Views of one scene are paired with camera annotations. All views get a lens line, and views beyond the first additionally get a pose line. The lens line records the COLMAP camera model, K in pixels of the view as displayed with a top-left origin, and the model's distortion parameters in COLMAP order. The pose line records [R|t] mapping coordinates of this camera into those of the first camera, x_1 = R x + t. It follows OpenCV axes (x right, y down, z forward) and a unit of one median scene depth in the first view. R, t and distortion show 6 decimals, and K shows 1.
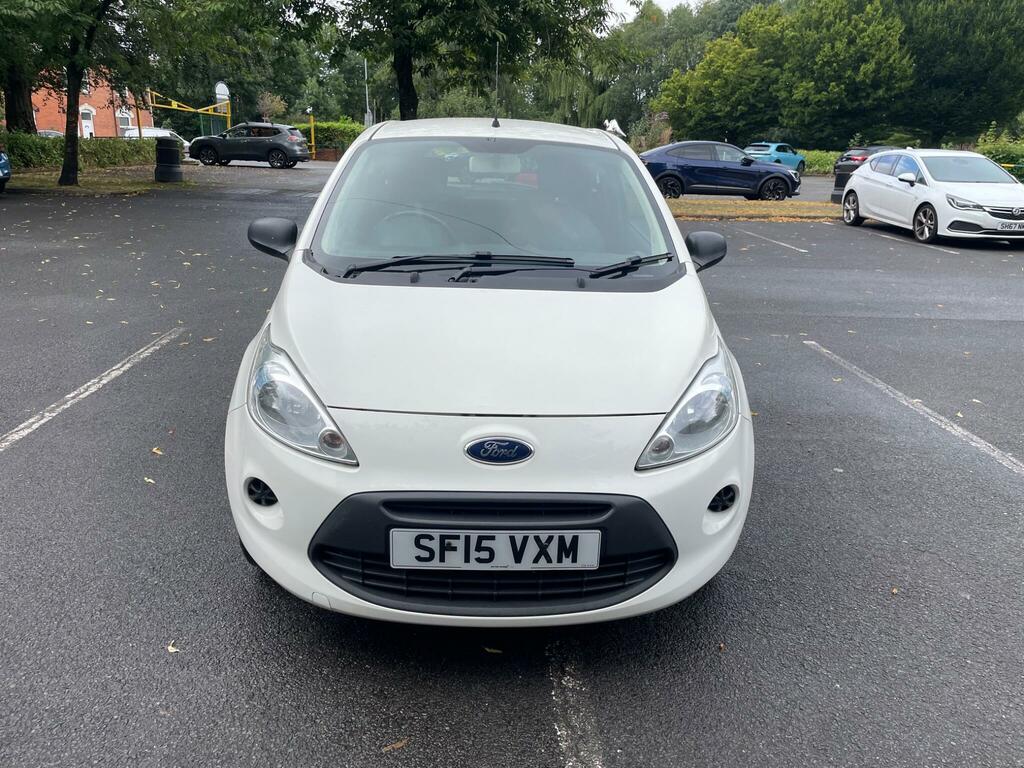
lens RADIAL K [[789.0, 0, 506.4], [0, 789.0, 379.3], [0, 0, 1]] dist [0.091233, -0.124454]
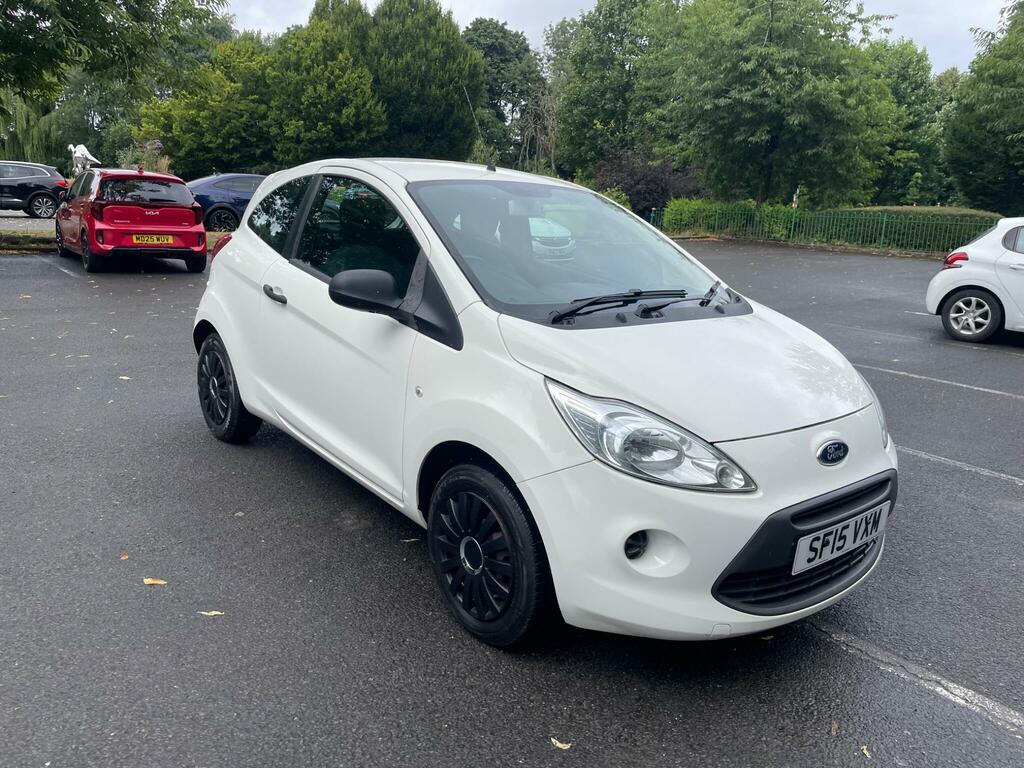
lens RADIAL K [[789.0, 0, 506.4], [0, 789.0, 379.3], [0, 0, 1]] dist [0.091233, -0.124454]
pose [[0.796552, -0.129920, 0.590446, -0.190972], [0.151664, 0.988348, 0.012869, -0.018729], [-0.585238, 0.079299, 0.806975, 0.056063]]
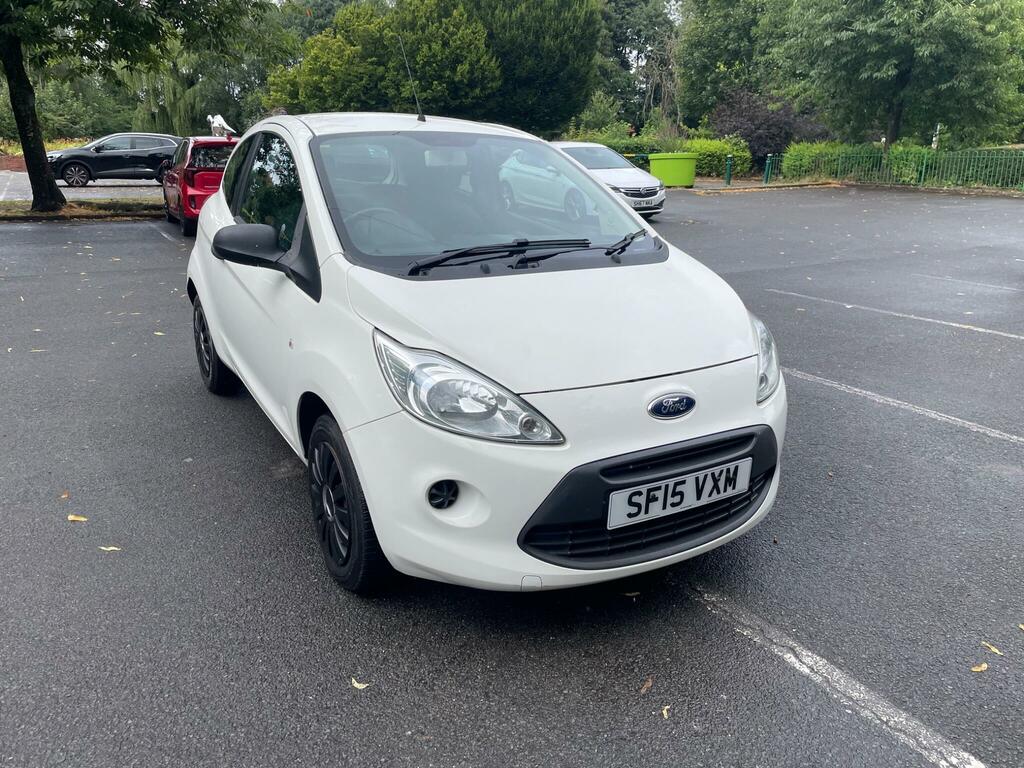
lens RADIAL K [[789.6, 0, 516.0], [0, 789.6, 381.4], [0, 0, 1]] dist [0.090990, -0.121339]
pose [[0.878508, -0.156728, 0.451288, -0.125376], [0.153866, 0.987143, 0.043298, -0.004868], [-0.452272, 0.031400, 0.891327, 0.016144]]
